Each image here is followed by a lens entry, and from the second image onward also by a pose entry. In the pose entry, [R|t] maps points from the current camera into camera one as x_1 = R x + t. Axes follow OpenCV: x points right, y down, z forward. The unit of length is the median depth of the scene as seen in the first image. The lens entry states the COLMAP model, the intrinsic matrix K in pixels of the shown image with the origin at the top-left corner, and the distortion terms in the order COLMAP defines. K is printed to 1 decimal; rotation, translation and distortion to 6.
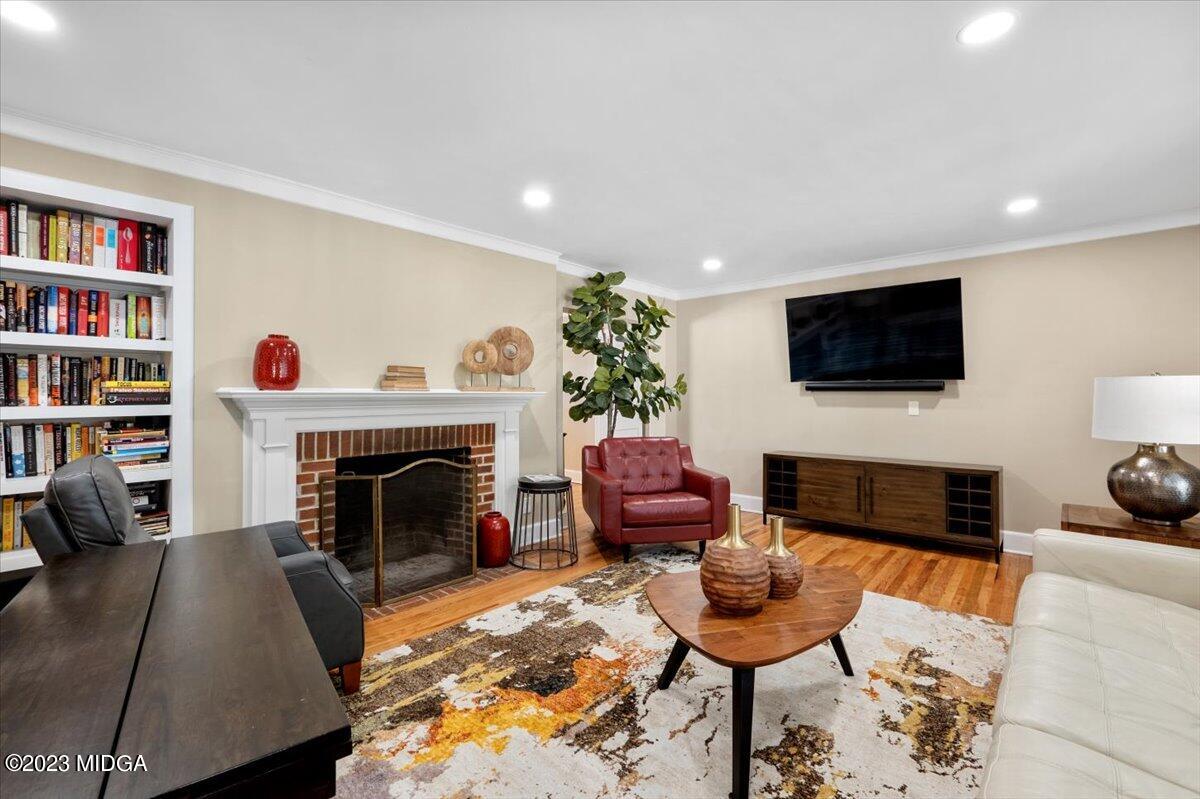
lens RADIAL K [[520.2, 0, 602.5], [0, 520.2, 391.9], [0, 0, 1]] dist [-0.007214, -0.000450]
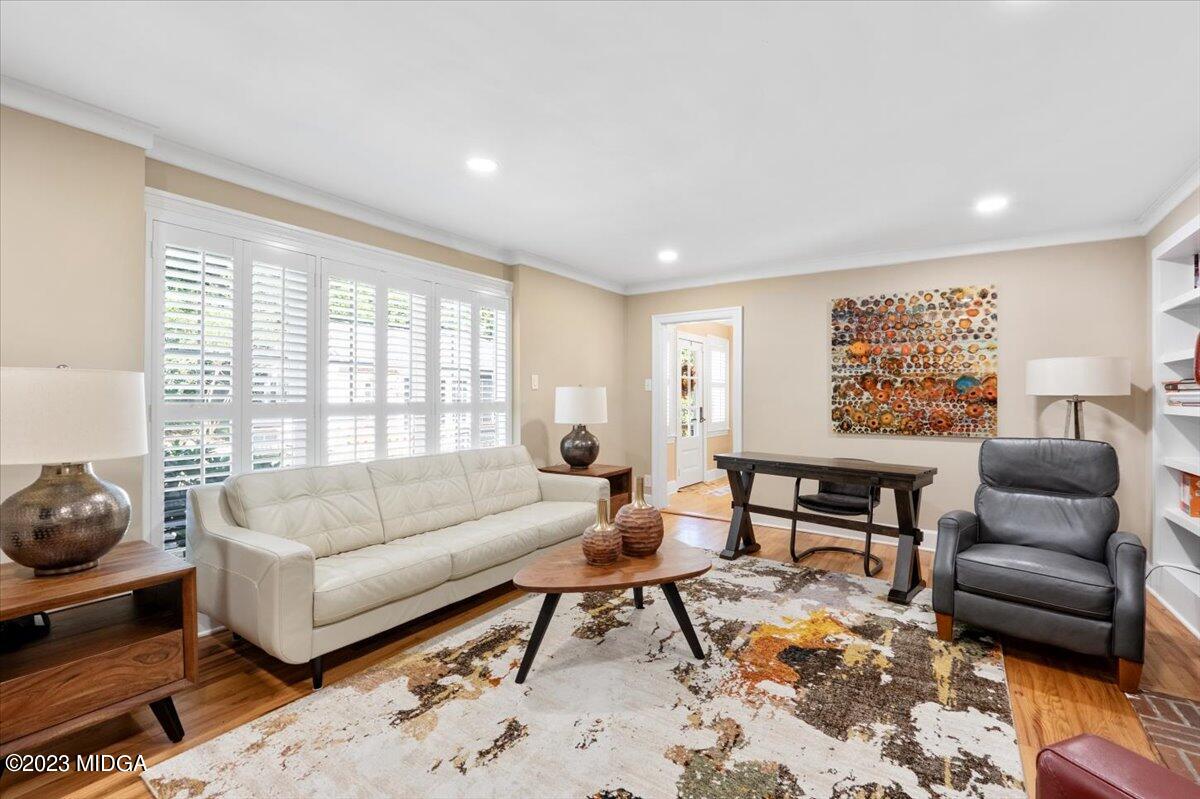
lens RADIAL K [[520.2, 0, 597.8], [0, 520.2, 402.1], [0, 0, 1]] dist [-0.007214, -0.000450]
pose [[-0.992394, 0.000386, -0.123099, 0.390070], [-0.000426, 0.999978, 0.006566, 0.008279], [0.123099, 0.006569, -0.992373, 1.719676]]
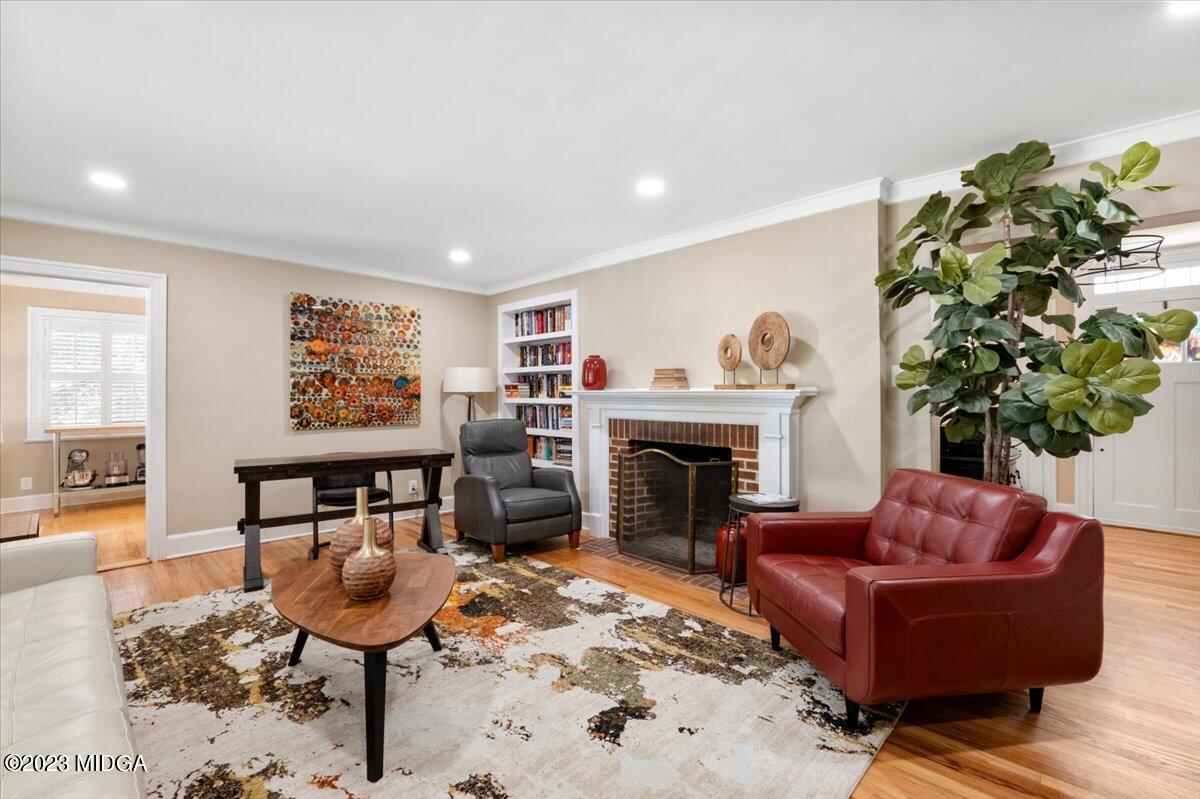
lens RADIAL K [[520.2, 0, 602.3], [0, 520.2, 395.8], [0, 0, 1]] dist [-0.007214, -0.000450]
pose [[-0.048249, 0.006005, -0.998817, 1.022117], [0.005396, 0.999969, 0.005751, 0.004980], [0.998821, -0.005112, -0.048280, 1.172767]]
